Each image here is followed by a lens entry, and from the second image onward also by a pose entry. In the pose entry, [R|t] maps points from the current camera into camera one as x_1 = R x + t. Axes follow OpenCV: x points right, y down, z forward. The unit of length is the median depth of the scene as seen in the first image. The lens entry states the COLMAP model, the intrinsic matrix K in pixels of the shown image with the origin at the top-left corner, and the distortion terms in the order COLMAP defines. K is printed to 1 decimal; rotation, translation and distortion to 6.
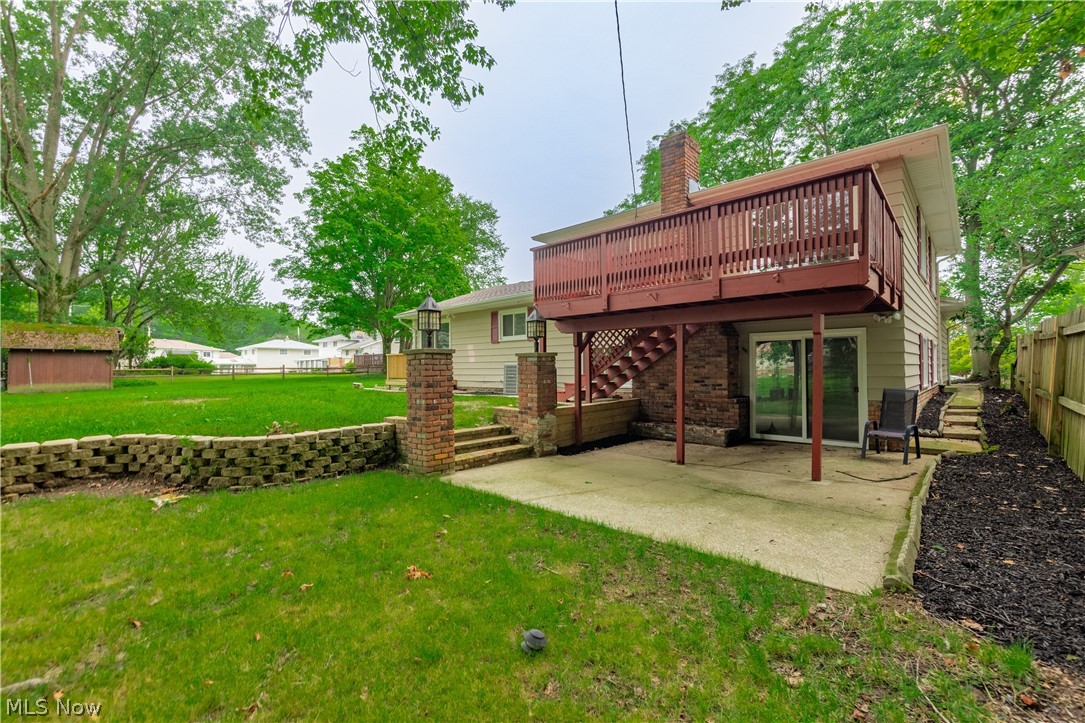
lens RADIAL K [[467.8, 0, 542.5], [0, 467.8, 361.5], [0, 0, 1]] dist [0.001487, 0.000021]
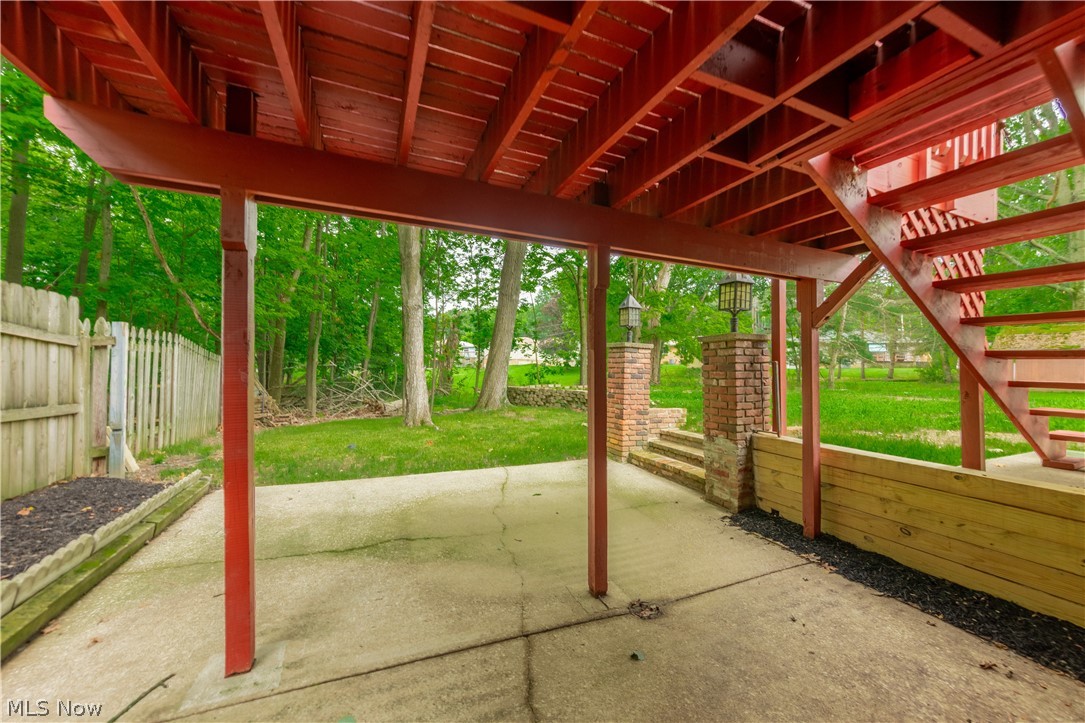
lens RADIAL K [[408.7, 0, 542.5], [0, 408.7, 361.5], [0, 0, 1]] dist [0.005902, 0.000000]
pose [[-0.423753, -0.008182, -0.905741, 0.607523], [-0.000646, 0.999962, -0.008731, 0.020856], [0.905778, -0.003115, -0.423742, 1.054291]]
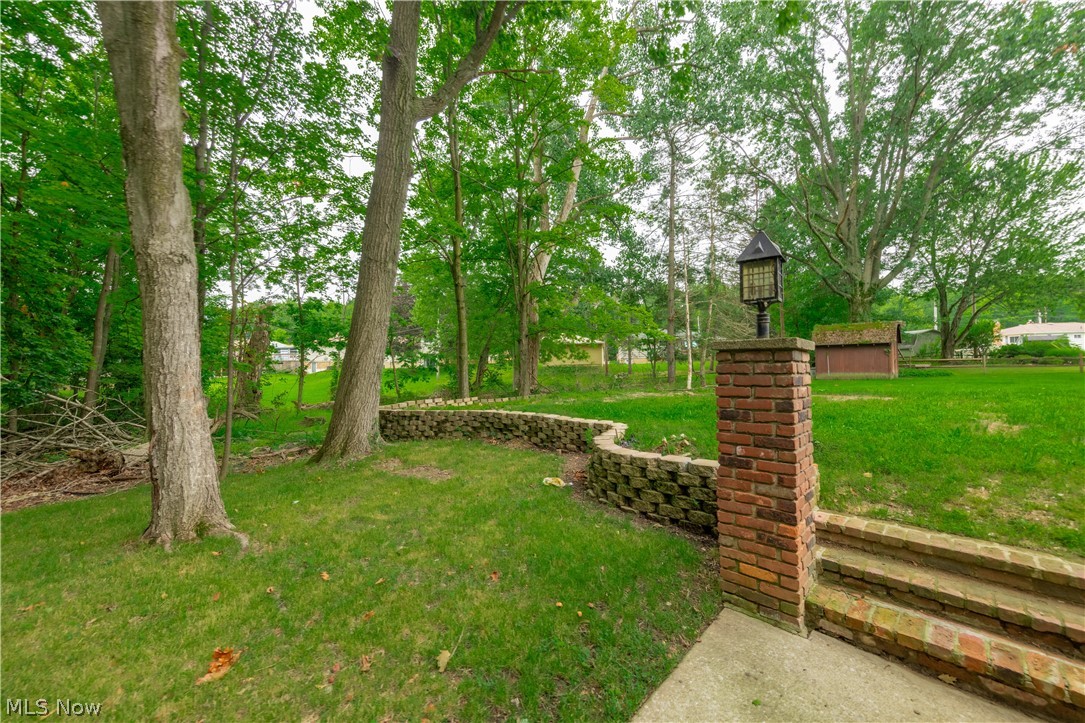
lens RADIAL K [[408.7, 0, 542.5], [0, 408.7, 361.5], [0, 0, 1]] dist [0.005902, 0.000000]
pose [[-0.043547, 0.000790, -0.999051, 0.164039], [0.027579, 0.999620, -0.000412, -0.008909], [0.998671, -0.027571, -0.043552, 0.681664]]
